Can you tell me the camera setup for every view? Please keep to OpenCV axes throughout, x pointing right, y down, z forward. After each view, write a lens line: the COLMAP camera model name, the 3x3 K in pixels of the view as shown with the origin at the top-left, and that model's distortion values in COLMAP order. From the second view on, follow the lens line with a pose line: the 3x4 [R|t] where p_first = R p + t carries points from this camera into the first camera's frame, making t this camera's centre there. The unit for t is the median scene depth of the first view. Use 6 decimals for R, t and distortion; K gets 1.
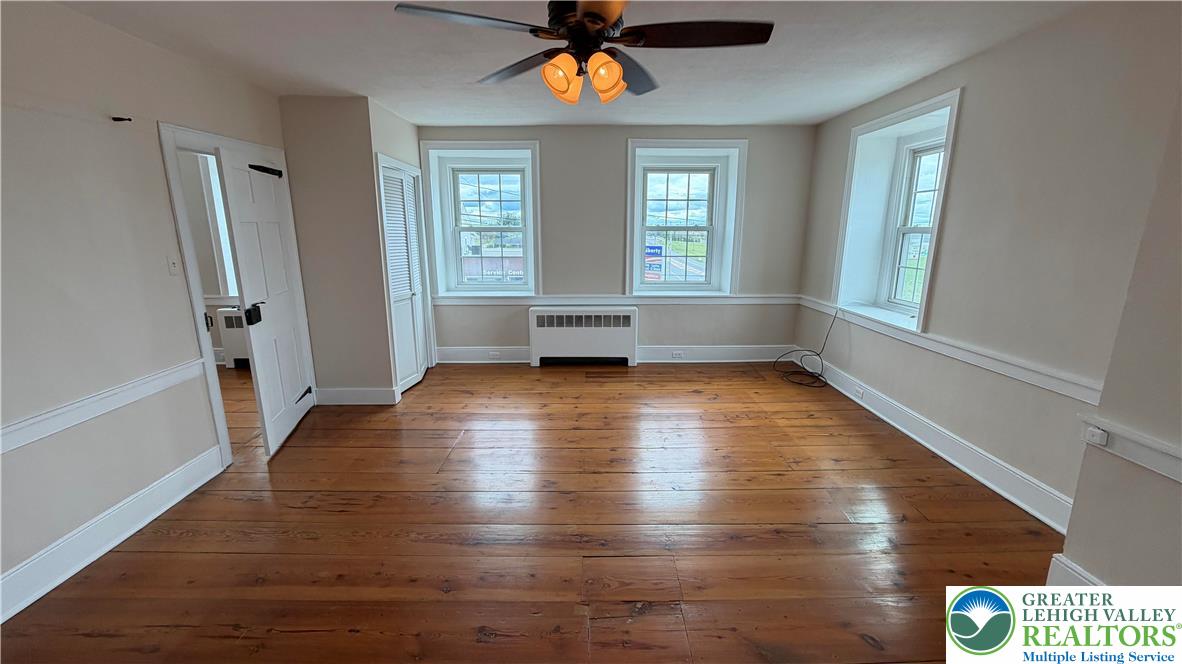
lens RADIAL K [[470.1, 0, 588.1], [0, 470.1, 331.3], [0, 0, 1]] dist [0.001644, 0.000195]
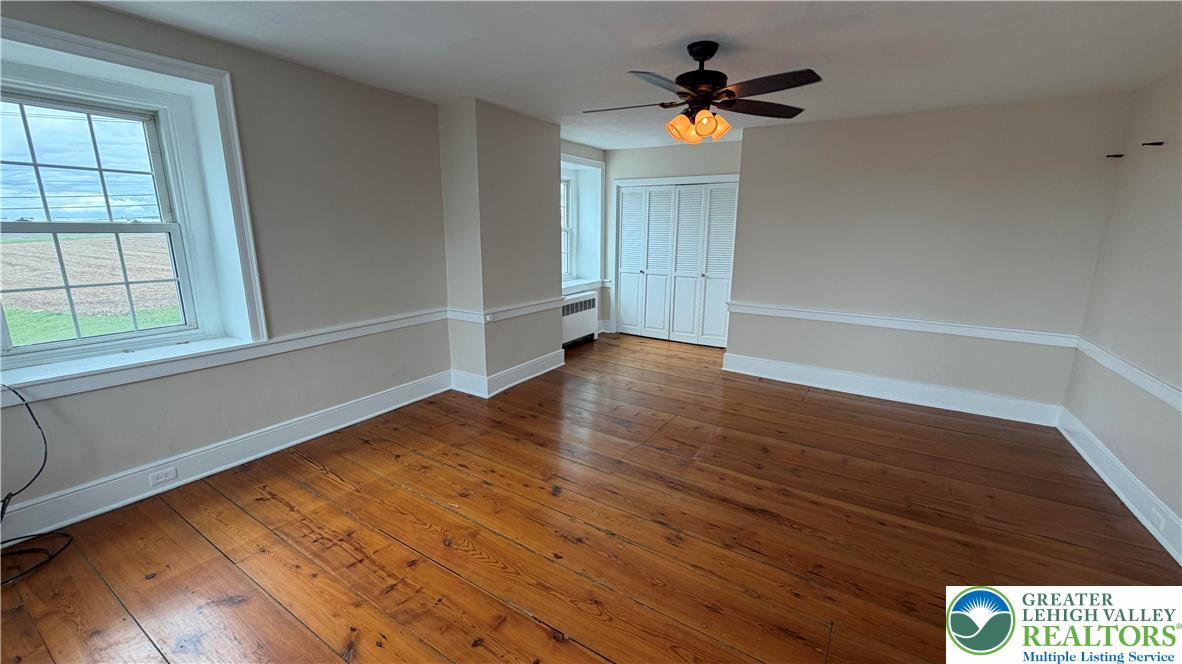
lens RADIAL K [[470.1, 0, 588.7], [0, 470.1, 323.8], [0, 0, 1]] dist [0.001644, 0.000195]
pose [[-0.847798, -0.110346, 0.518713, -0.200246], [0.105252, 0.923644, 0.368515, -0.202657], [-0.519770, 0.367021, -0.771450, 0.927929]]
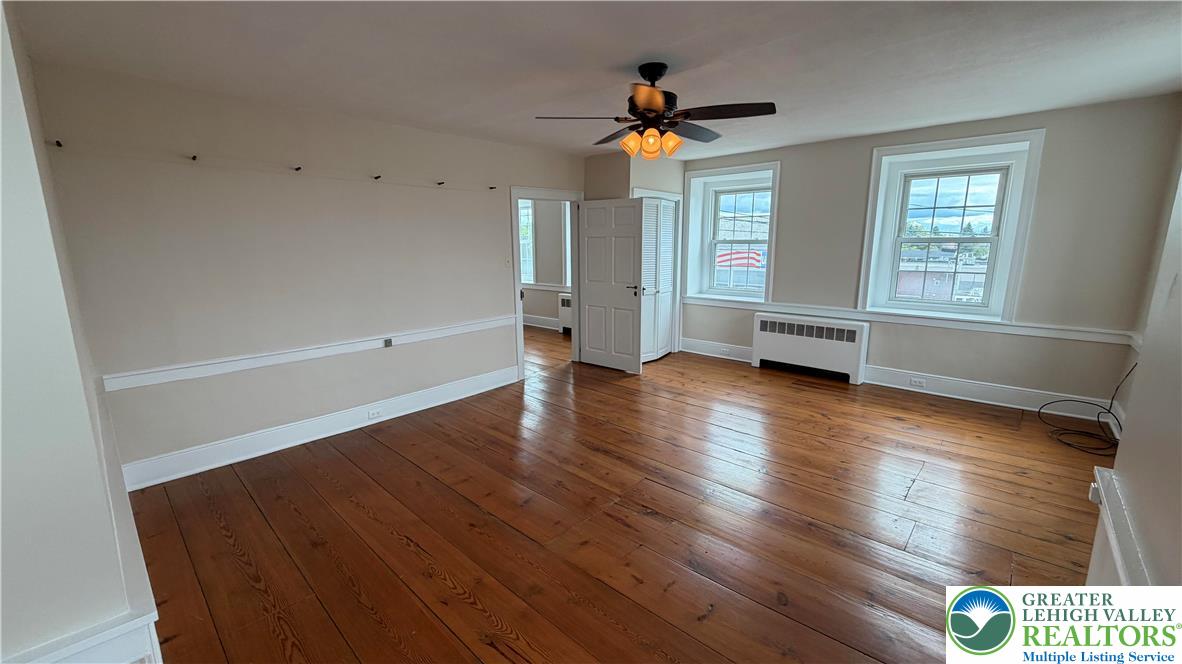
lens RADIAL K [[470.1, 0, 589.5], [0, 470.1, 330.4], [0, 0, 1]] dist [0.001644, 0.000195]
pose [[0.735749, 0.123078, -0.665977, 0.340828], [-0.140062, 0.989742, 0.028177, 0.015405], [0.662613, 0.072547, 0.745440, -0.079595]]
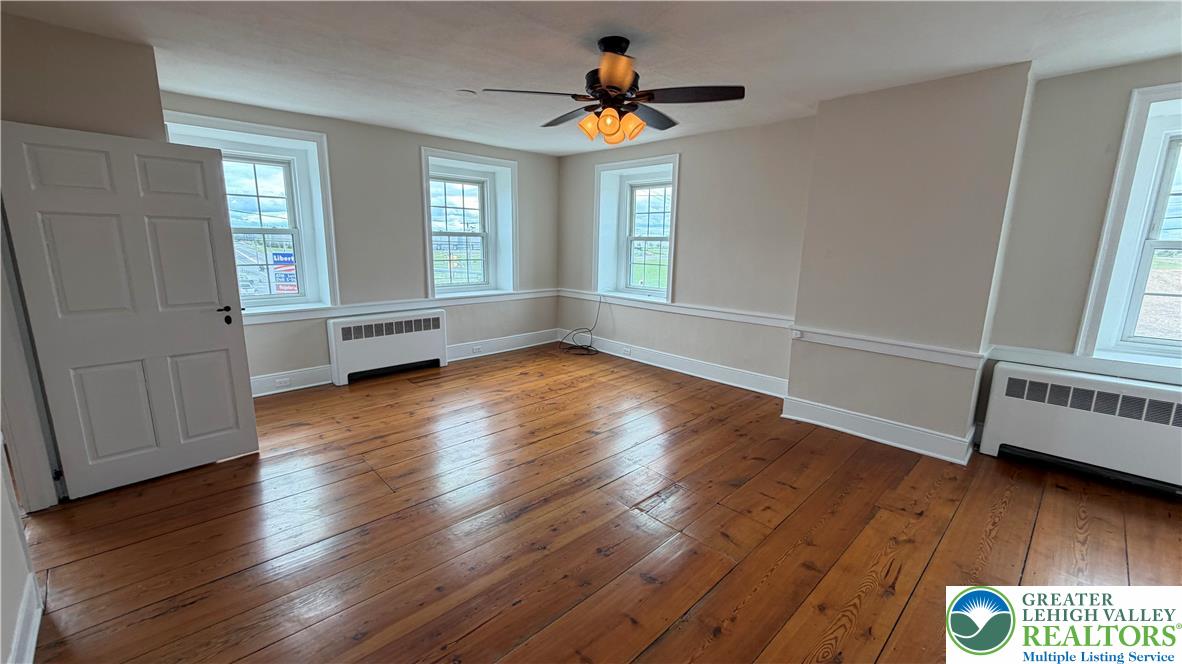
lens RADIAL K [[470.1, 0, 586.3], [0, 470.1, 332.7], [0, 0, 1]] dist [0.001644, 0.000195]
pose [[0.724171, -0.122460, 0.678661, -0.395220], [0.130507, 0.990660, 0.039500, 0.001077], [-0.677159, 0.059966, 0.733389, 0.025428]]
